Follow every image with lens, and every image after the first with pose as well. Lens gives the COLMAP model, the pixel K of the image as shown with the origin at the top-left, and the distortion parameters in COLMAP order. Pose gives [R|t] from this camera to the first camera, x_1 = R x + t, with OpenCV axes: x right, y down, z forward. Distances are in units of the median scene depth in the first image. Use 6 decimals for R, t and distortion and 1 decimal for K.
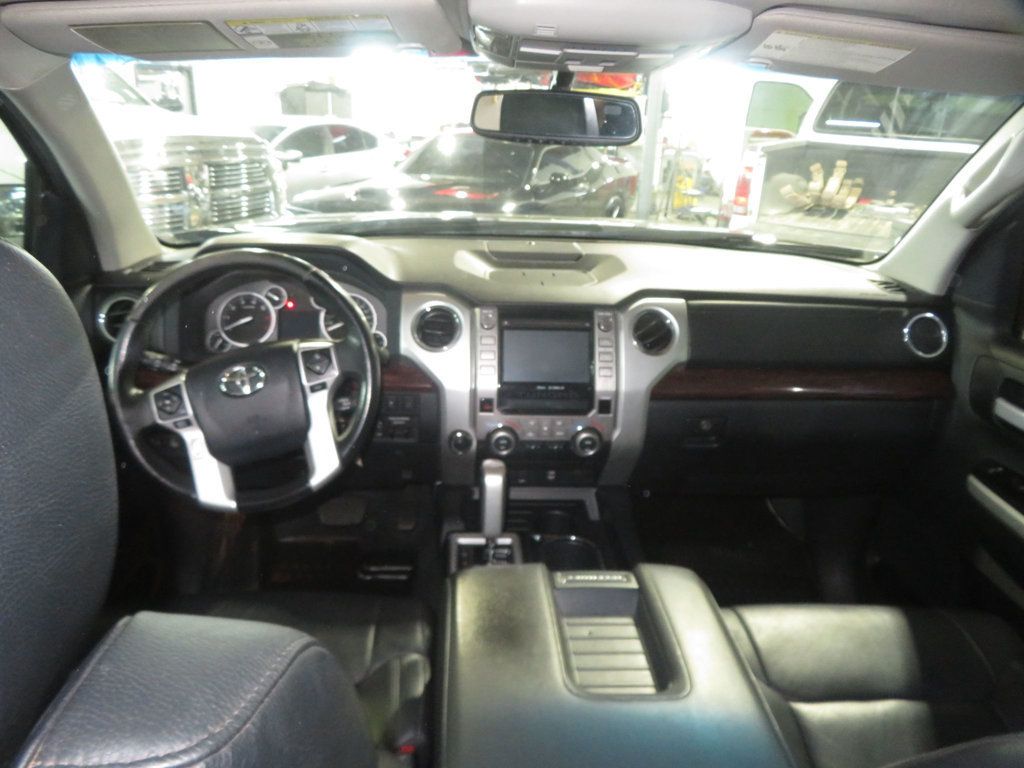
lens RADIAL K [[738.6, 0, 517.8], [0, 738.6, 385.9], [0, 0, 1]] dist [-0.011519, 0.007730]
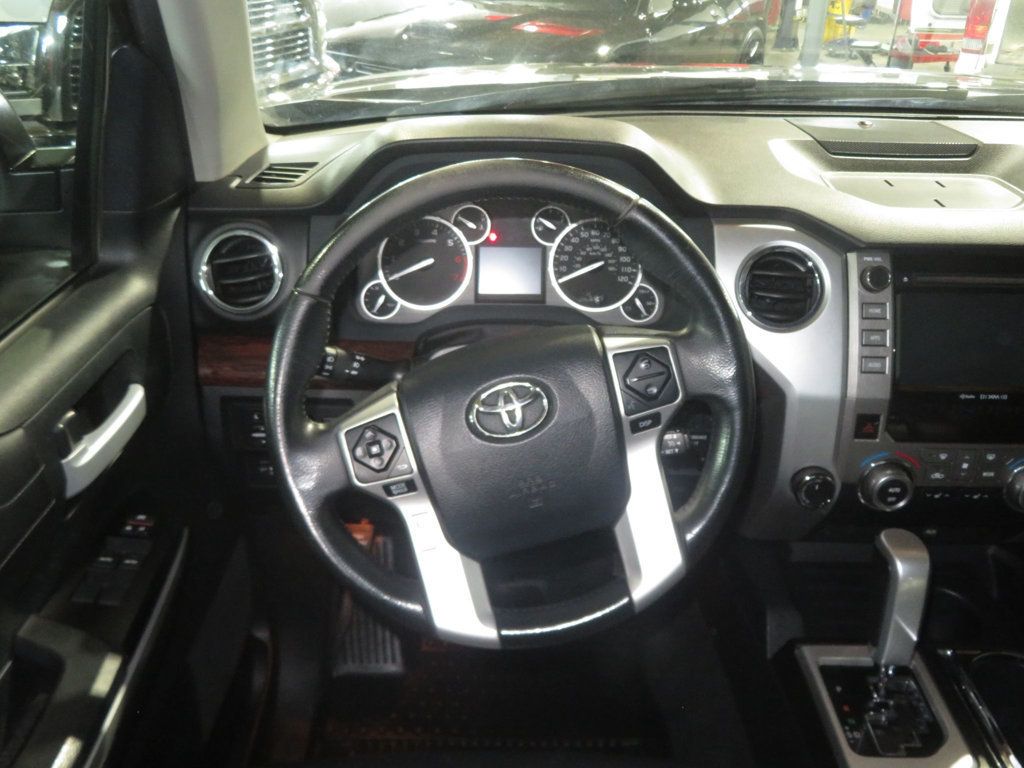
lens RADIAL K [[960.3, 0, 509.1], [0, 960.3, 387.0], [0, 0, 1]] dist [-0.012740, 0.000000]
pose [[0.995395, 0.015779, -0.094551, -0.240466], [-0.005745, 0.994405, 0.105475, -0.077273], [0.095686, -0.104446, 0.989917, 0.241116]]
